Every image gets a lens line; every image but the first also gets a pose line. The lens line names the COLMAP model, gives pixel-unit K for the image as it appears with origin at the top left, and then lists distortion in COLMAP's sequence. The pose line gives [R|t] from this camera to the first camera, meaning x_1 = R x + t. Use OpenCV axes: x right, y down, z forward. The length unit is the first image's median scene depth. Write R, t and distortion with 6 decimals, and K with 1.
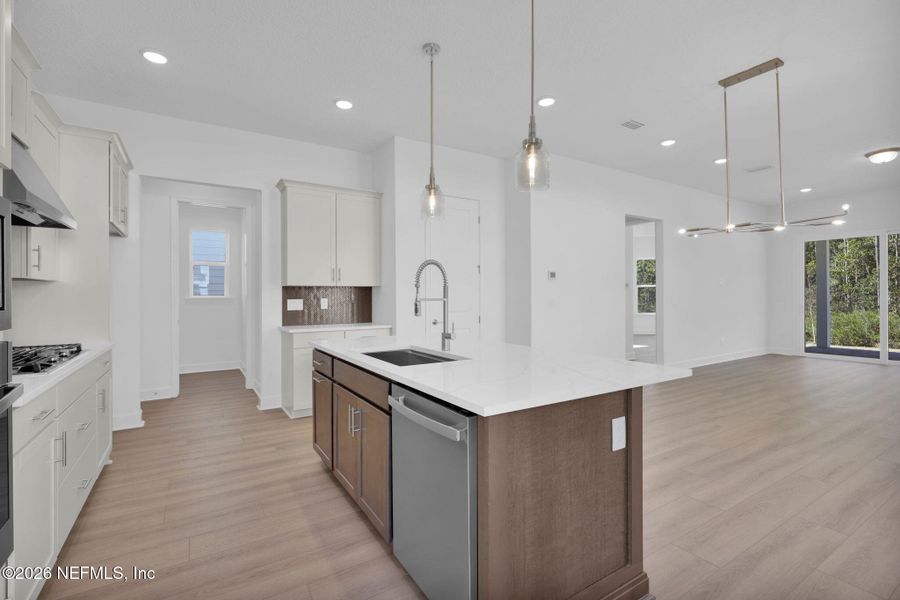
lens RADIAL K [[409.6, 0, 450.0], [0, 409.6, 300.0], [0, 0, 1]] dist [-0.000622, -0.000231]
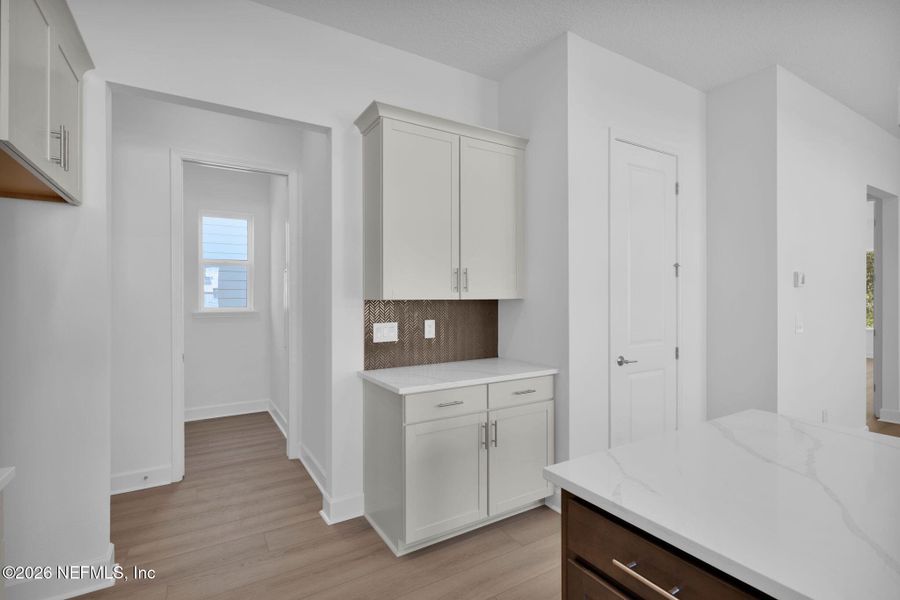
lens RADIAL K [[421.5, 0, 451.8], [0, 421.5, 301.9], [0, 0, 1]] dist [0.001855, 0.000161]
pose [[0.999838, -0.000741, -0.017978, -0.268858], [0.000697, 0.999997, -0.002469, -0.028817], [0.017980, 0.002456, 0.999835, 0.403356]]
